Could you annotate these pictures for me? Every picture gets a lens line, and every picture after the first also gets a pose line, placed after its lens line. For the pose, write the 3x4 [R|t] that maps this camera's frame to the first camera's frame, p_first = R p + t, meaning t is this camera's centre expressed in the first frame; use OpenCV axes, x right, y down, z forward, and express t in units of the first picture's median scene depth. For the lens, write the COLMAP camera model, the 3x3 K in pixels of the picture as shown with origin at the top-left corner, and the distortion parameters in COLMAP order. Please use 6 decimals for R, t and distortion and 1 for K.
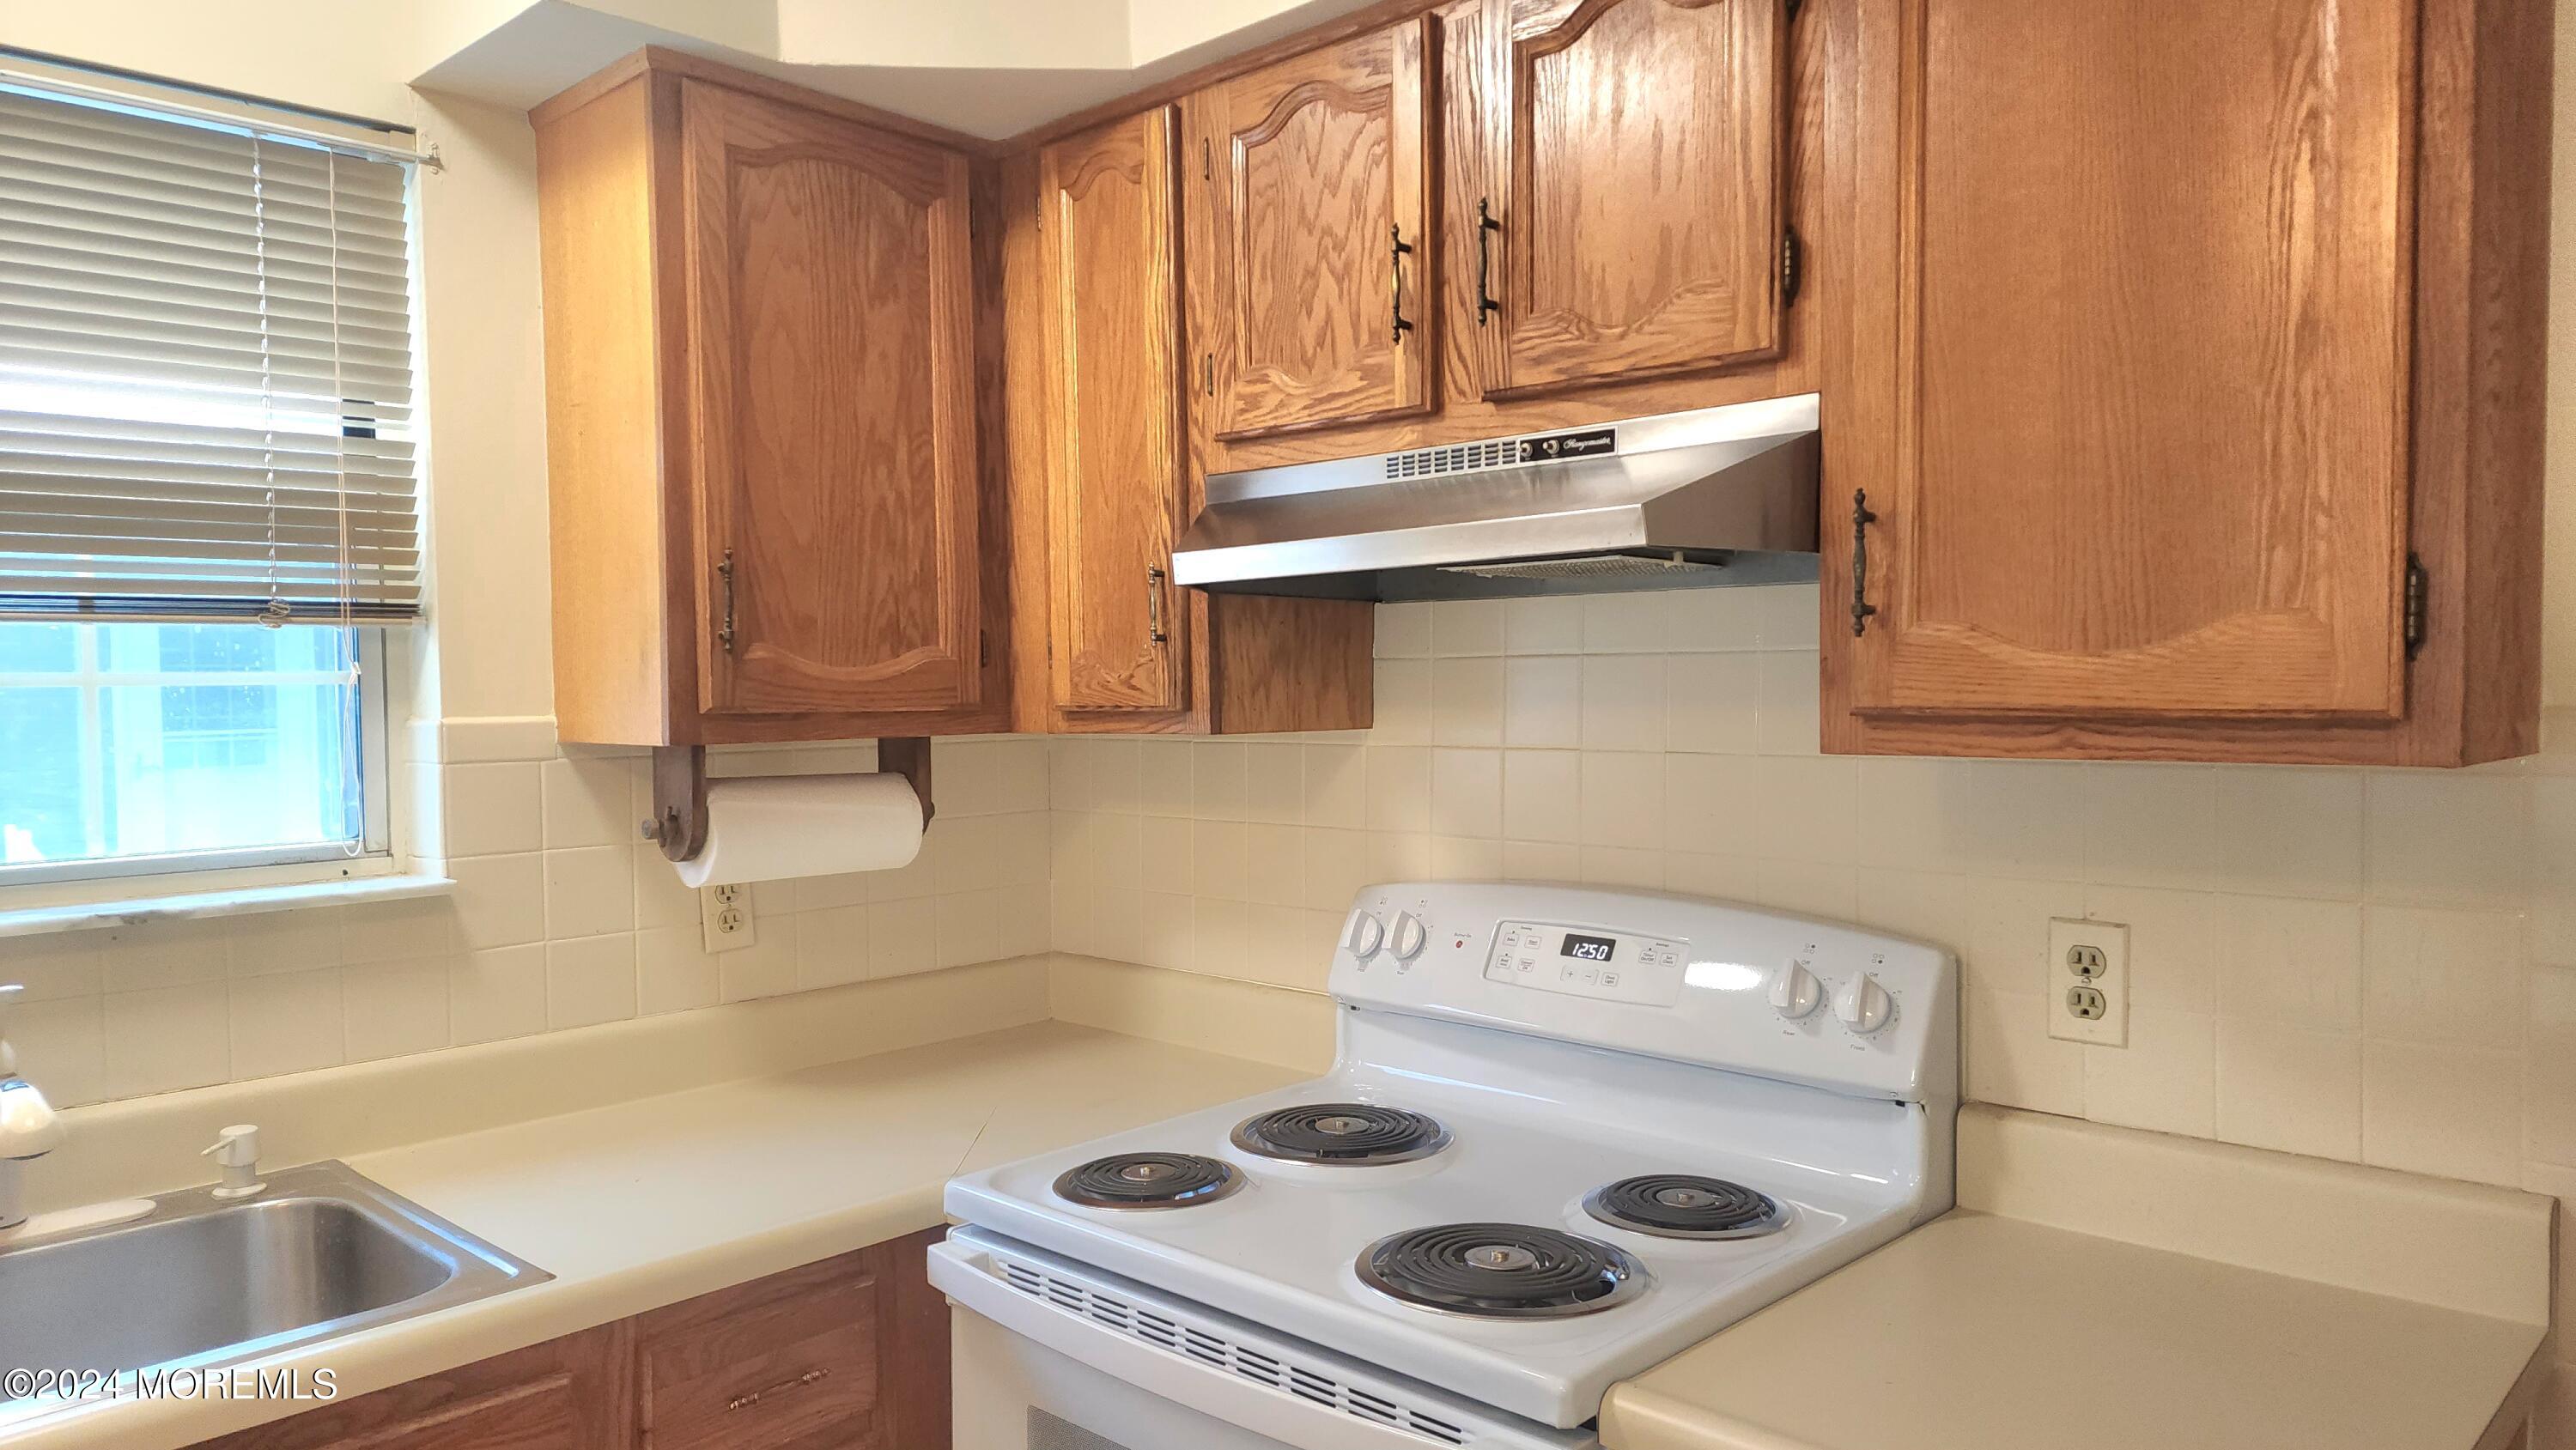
lens RADIAL K [[1775.5, 0, 1331.9], [0, 1775.5, 735.0], [0, 0, 1]] dist [0.099300, -0.079828]
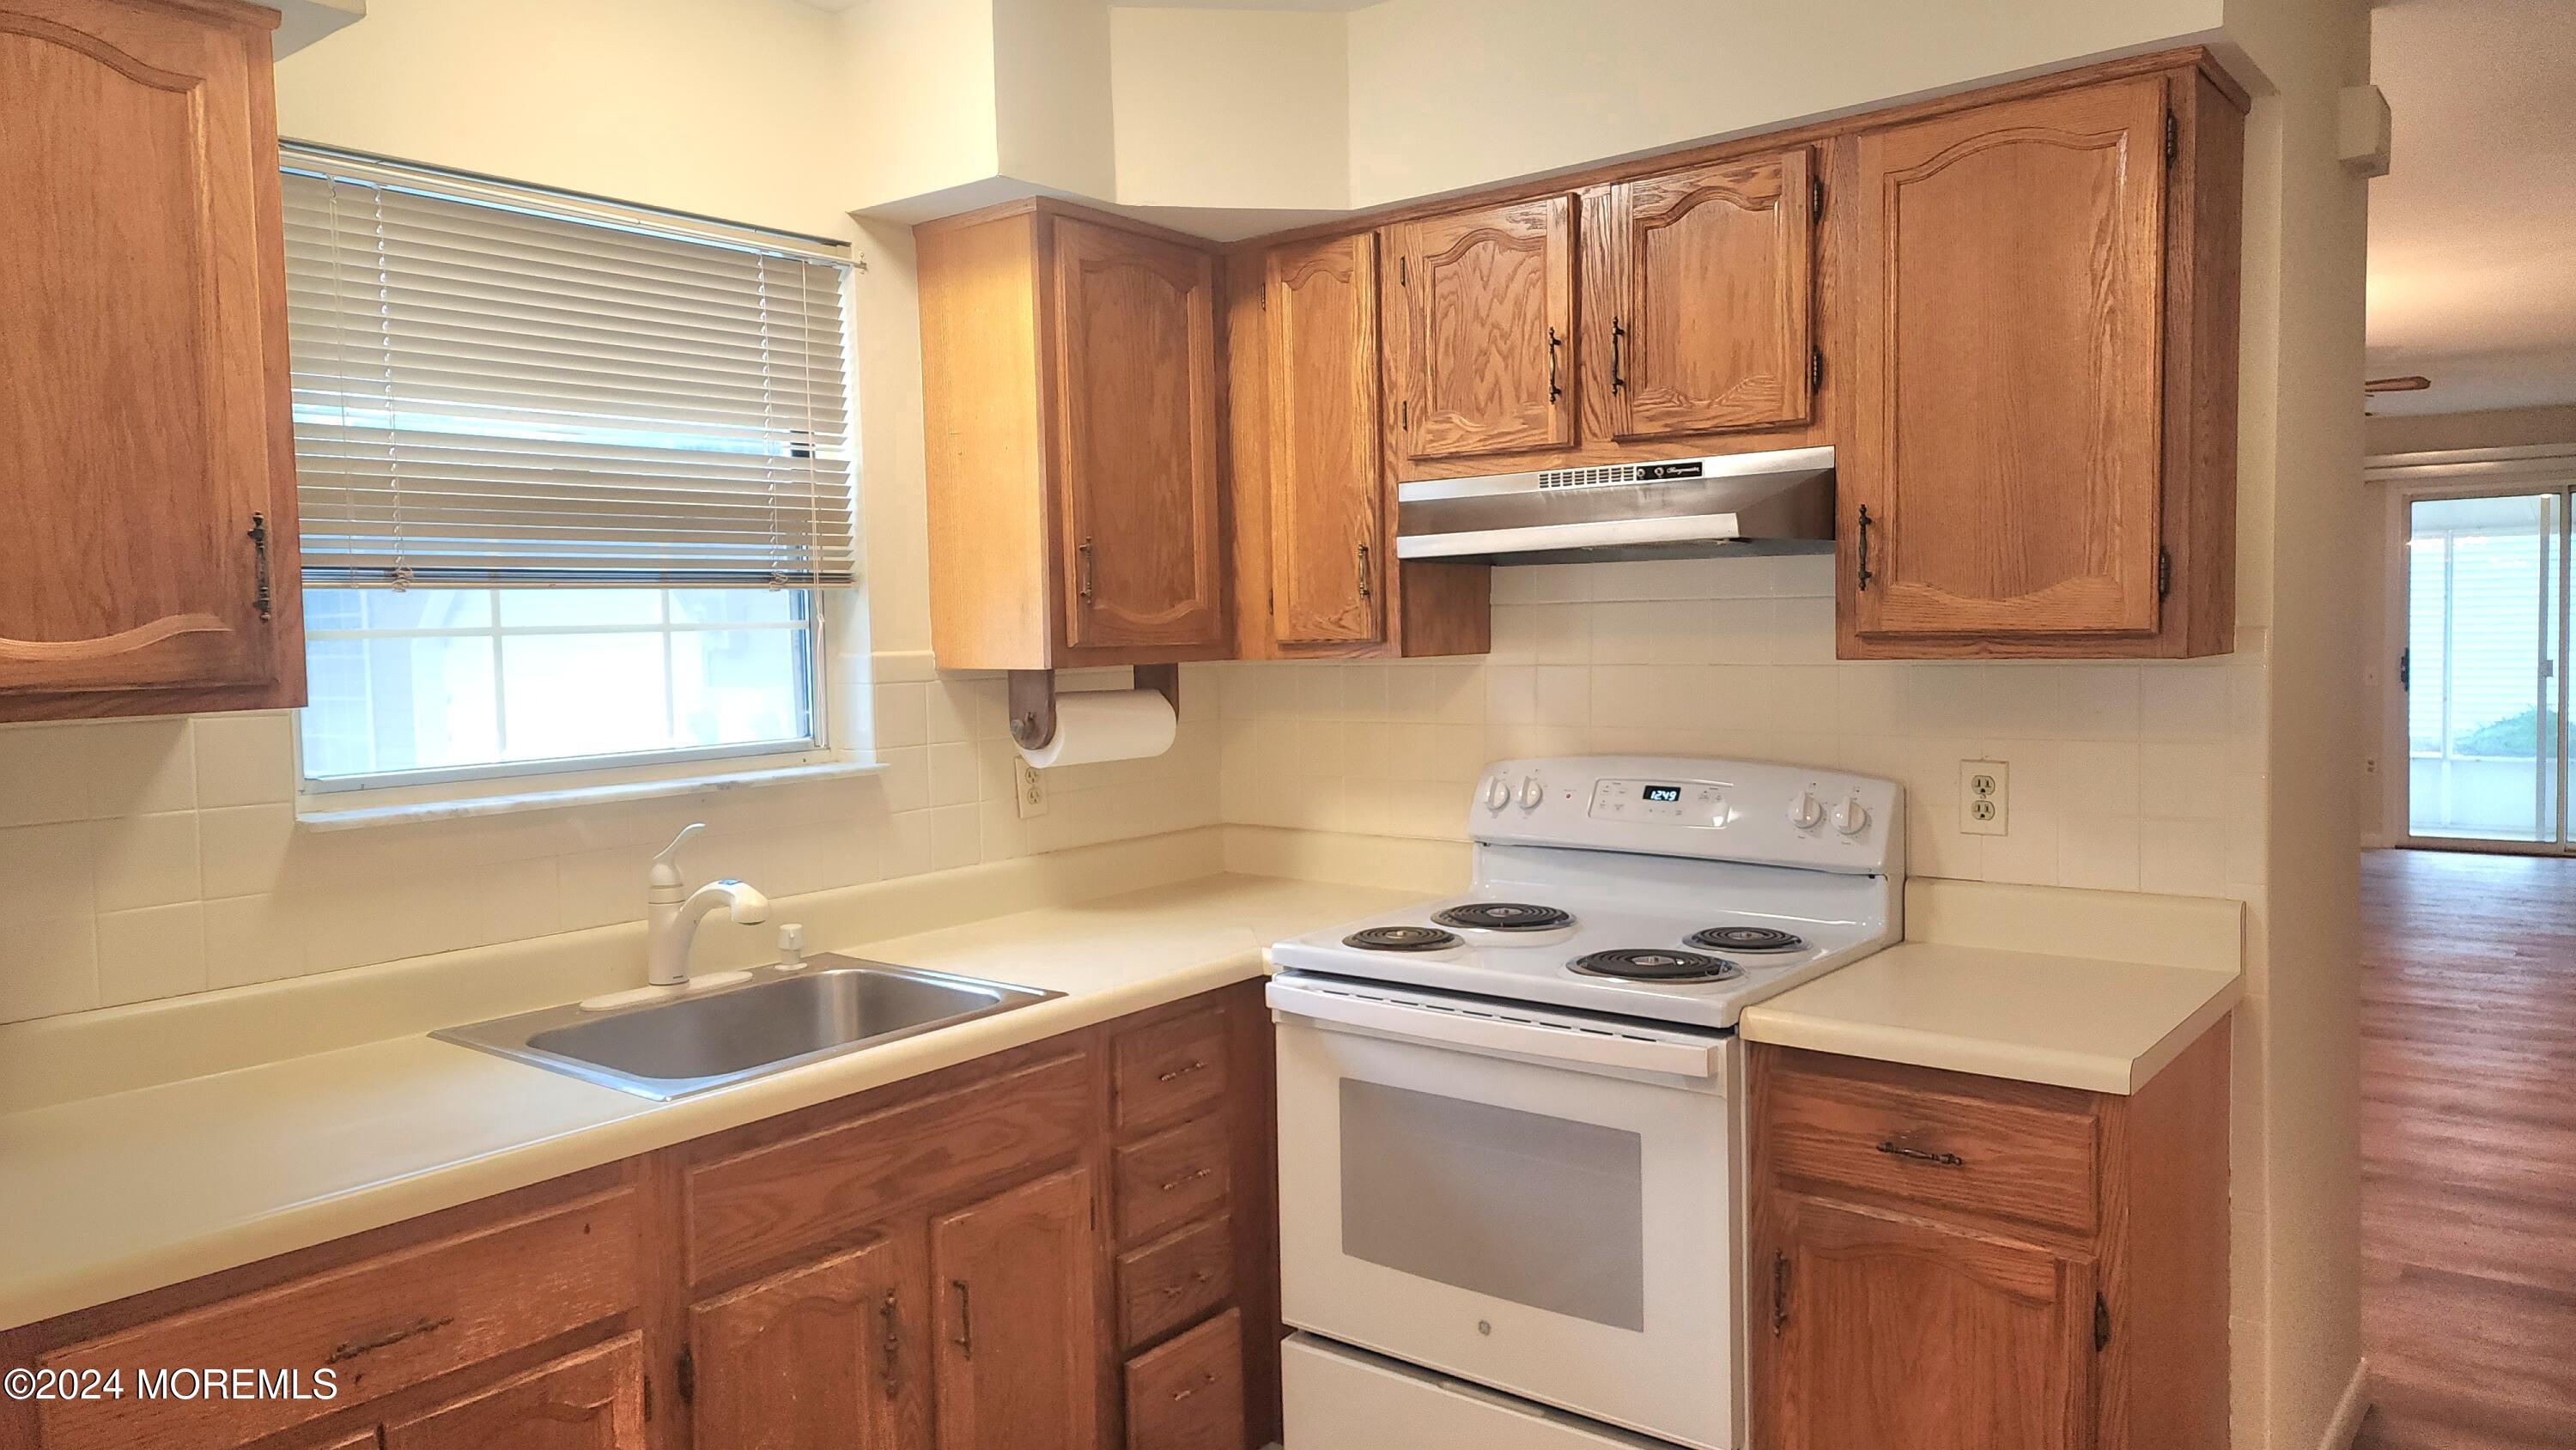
lens RADIAL K [[1775.5, 0, 1350.6], [0, 1775.5, 709.8], [0, 0, 1]] dist [0.099300, -0.079828]
pose [[0.995199, -0.014653, 0.096772, -0.280002], [0.012844, 0.999732, 0.019283, 0.015331], [-0.097029, -0.017948, 0.995120, -0.512756]]
